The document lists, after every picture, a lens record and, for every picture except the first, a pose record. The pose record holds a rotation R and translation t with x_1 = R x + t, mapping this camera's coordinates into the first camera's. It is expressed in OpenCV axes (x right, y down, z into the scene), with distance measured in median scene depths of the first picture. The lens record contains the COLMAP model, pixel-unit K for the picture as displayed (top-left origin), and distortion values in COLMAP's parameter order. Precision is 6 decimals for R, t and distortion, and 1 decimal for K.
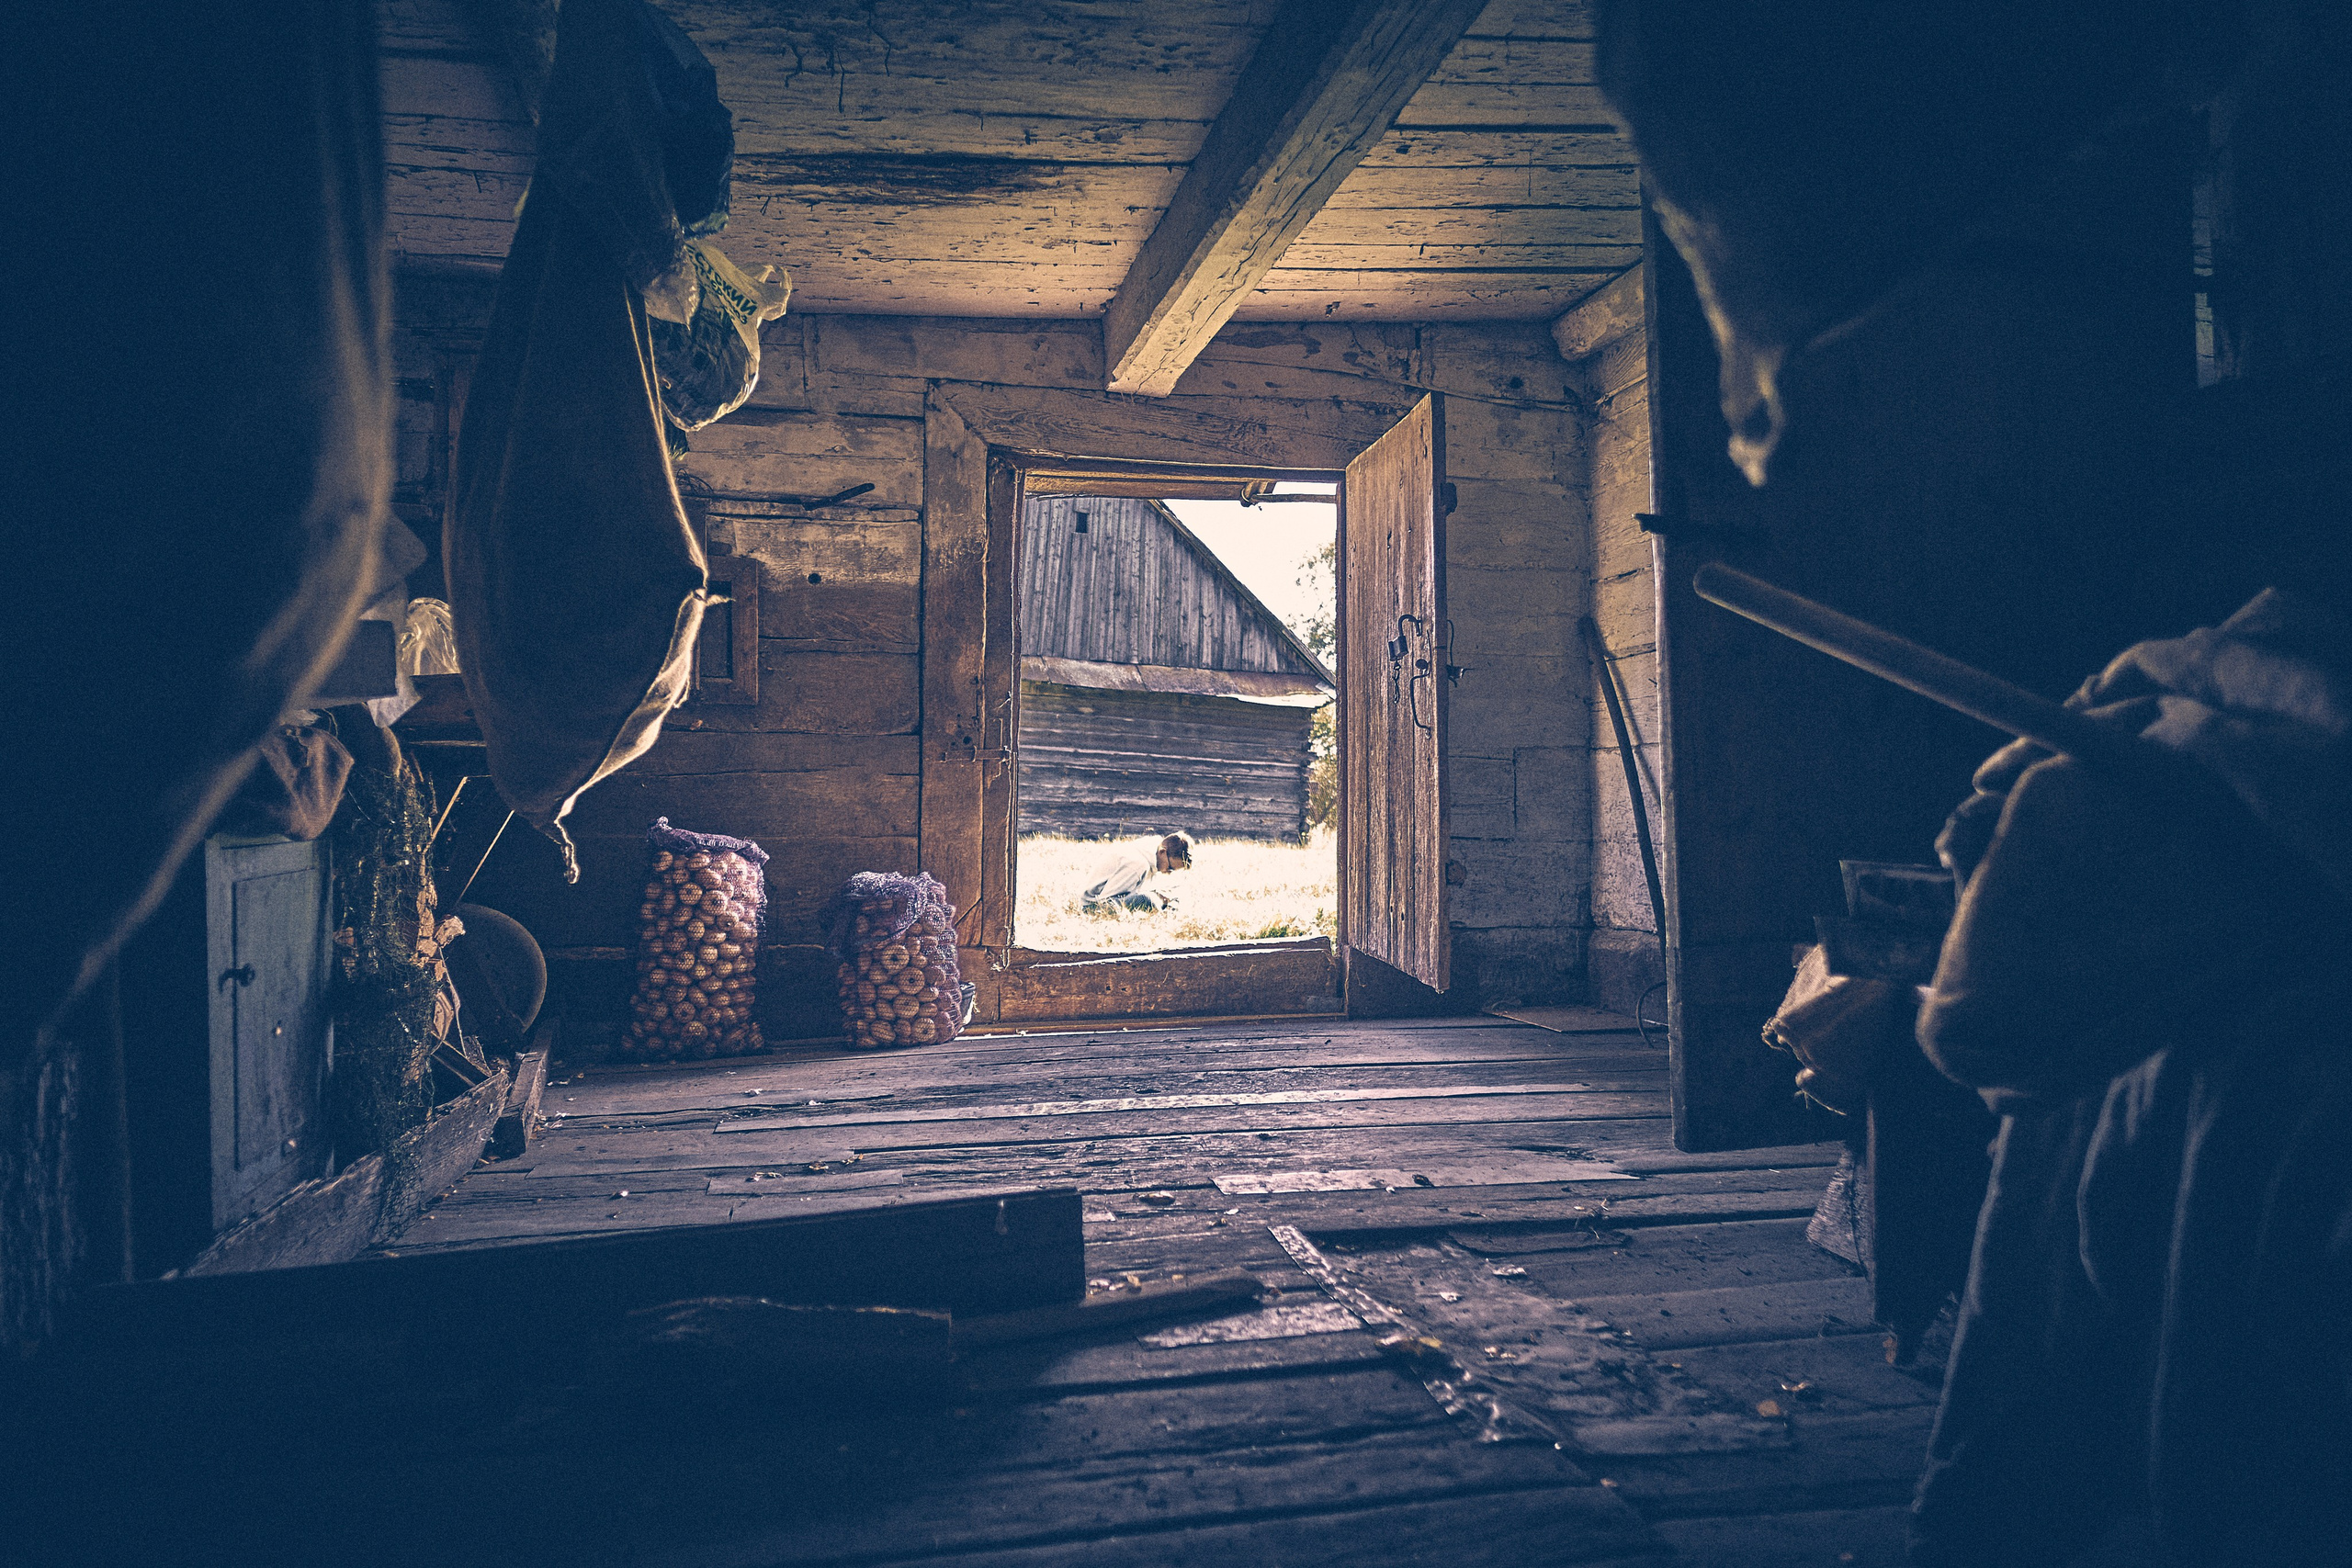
lens RADIAL K [[1677.3, 0, 1174.6], [0, 1677.3, 782.4], [0, 0, 1]] dist [-0.002510, -0.010086]
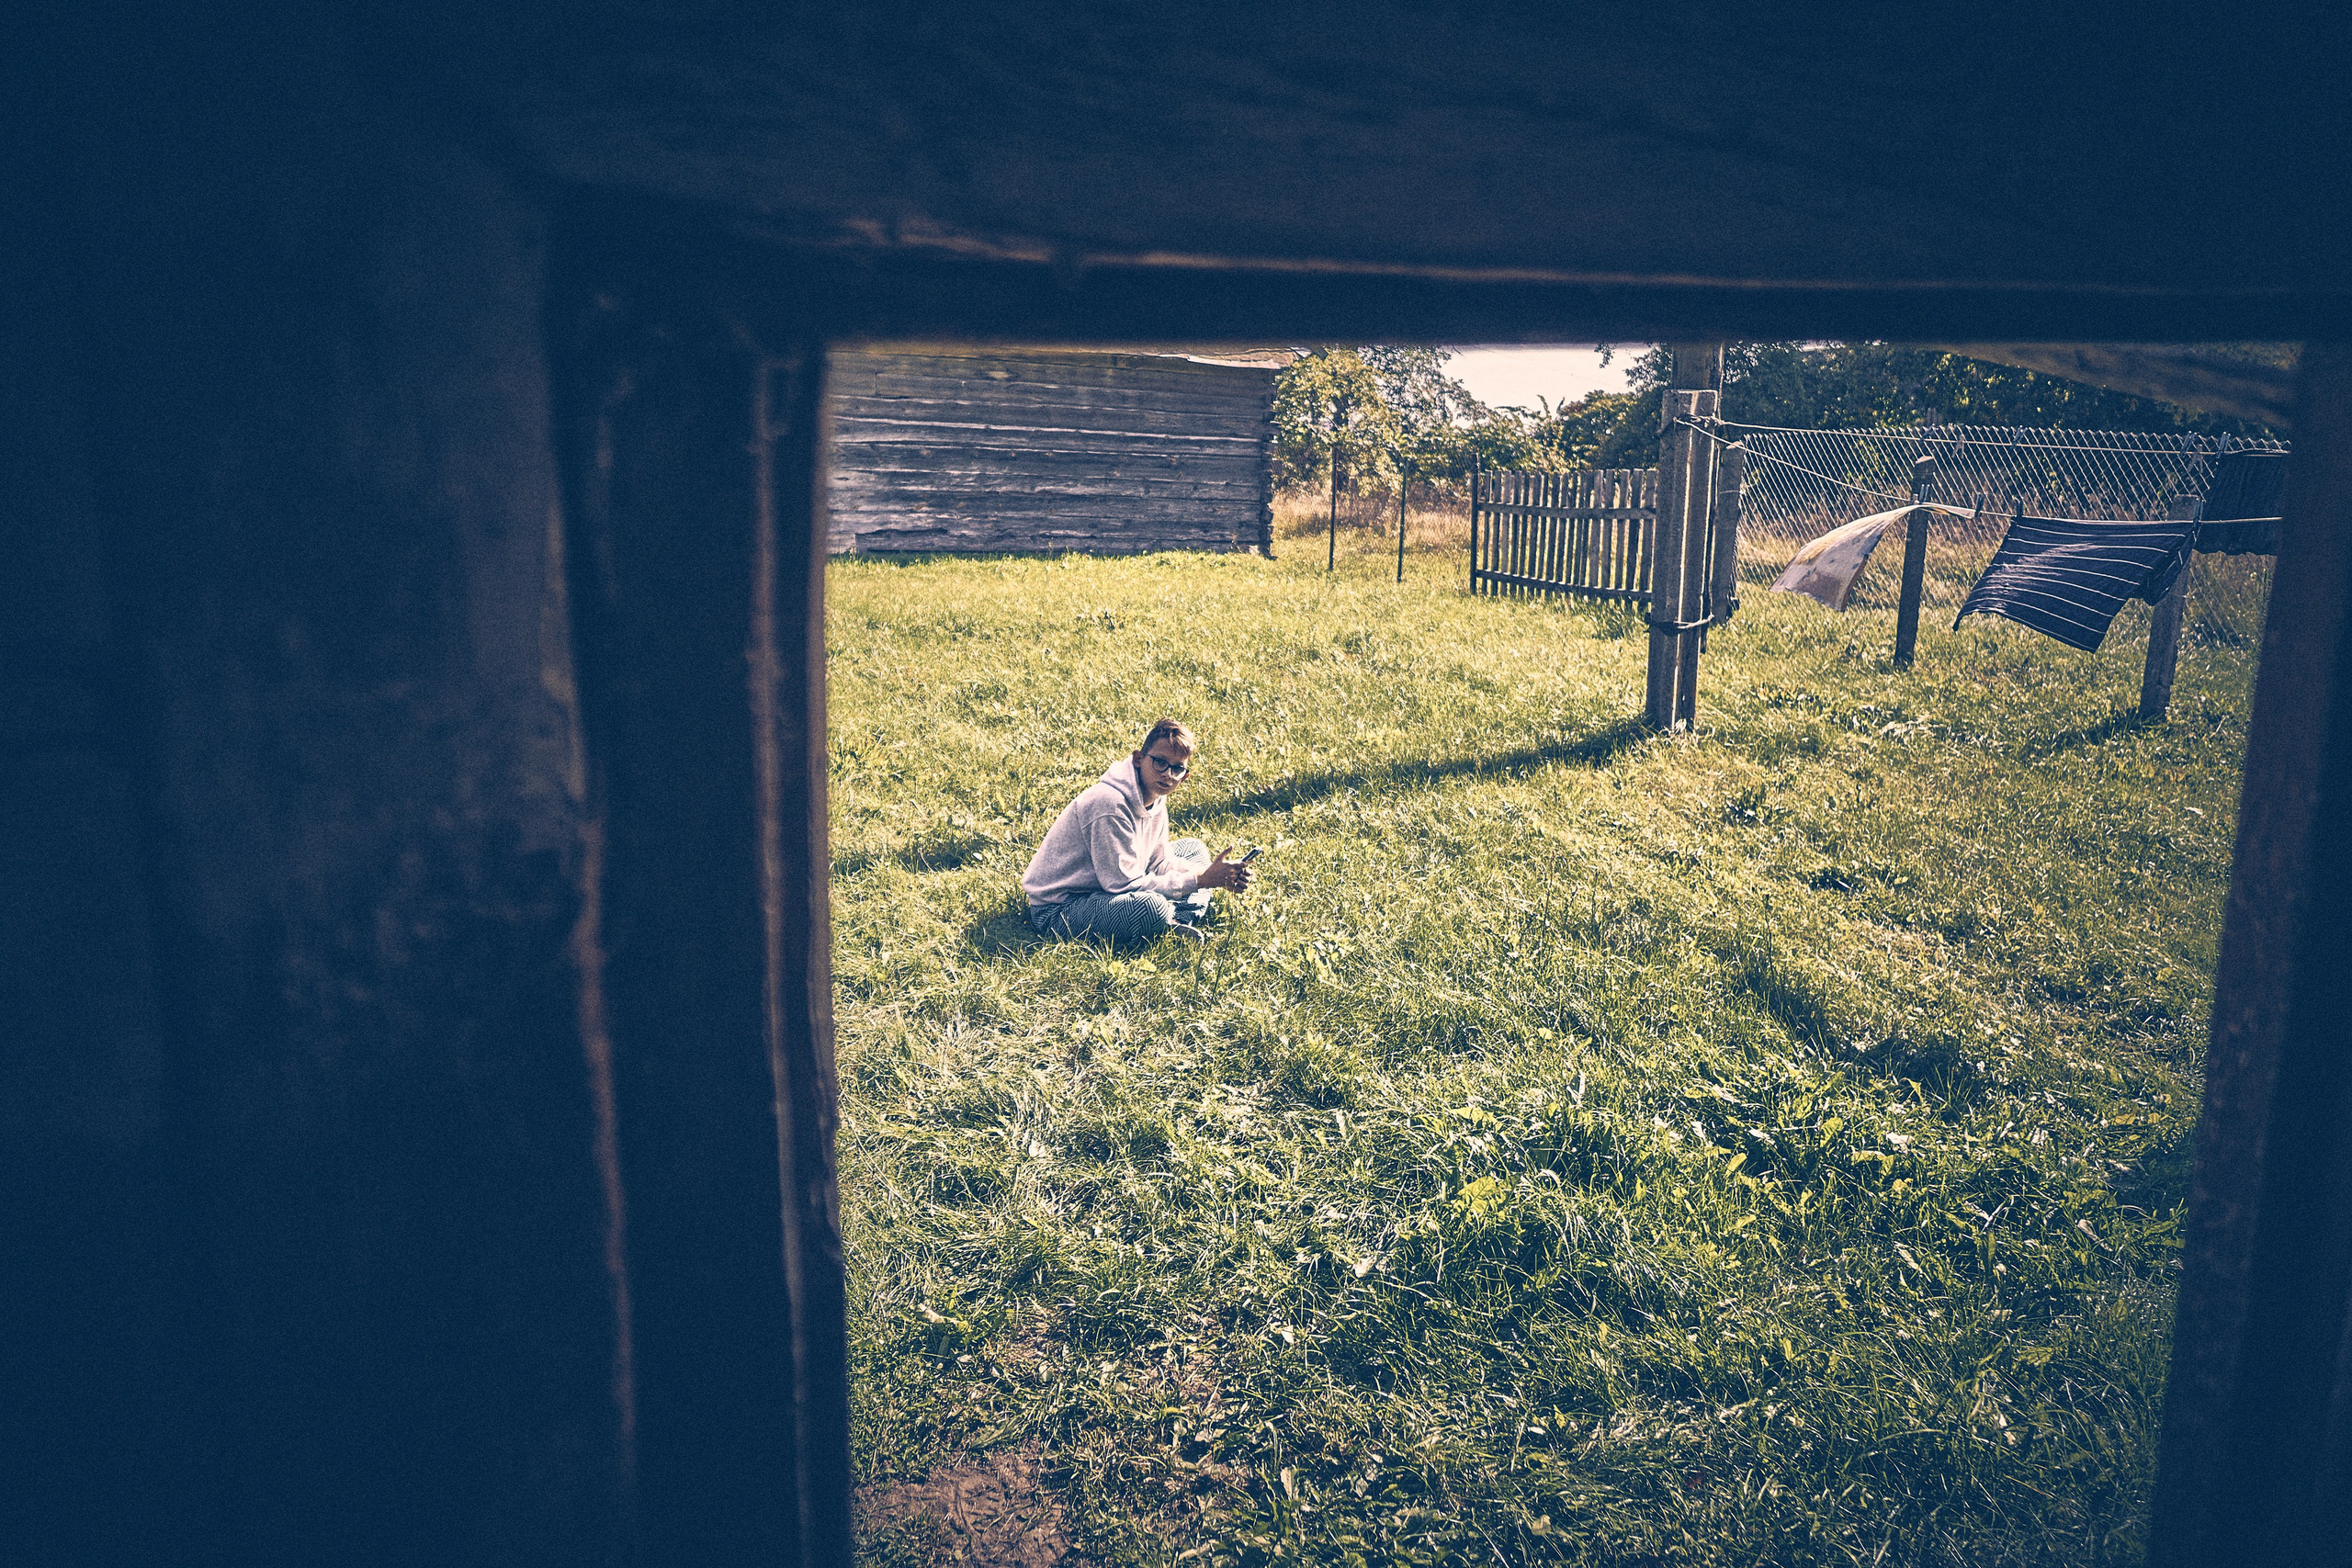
lens RADIAL K [[1677.3, 0, 1180.6], [0, 1677.3, 784.7], [0, 0, 1]] dist [-0.002510, -0.010086]
pose [[0.998347, -0.017766, 0.054661, -0.012945], [0.004701, 0.973080, 0.230418, -0.036675], [-0.057284, -0.229780, 0.971555, 0.167350]]
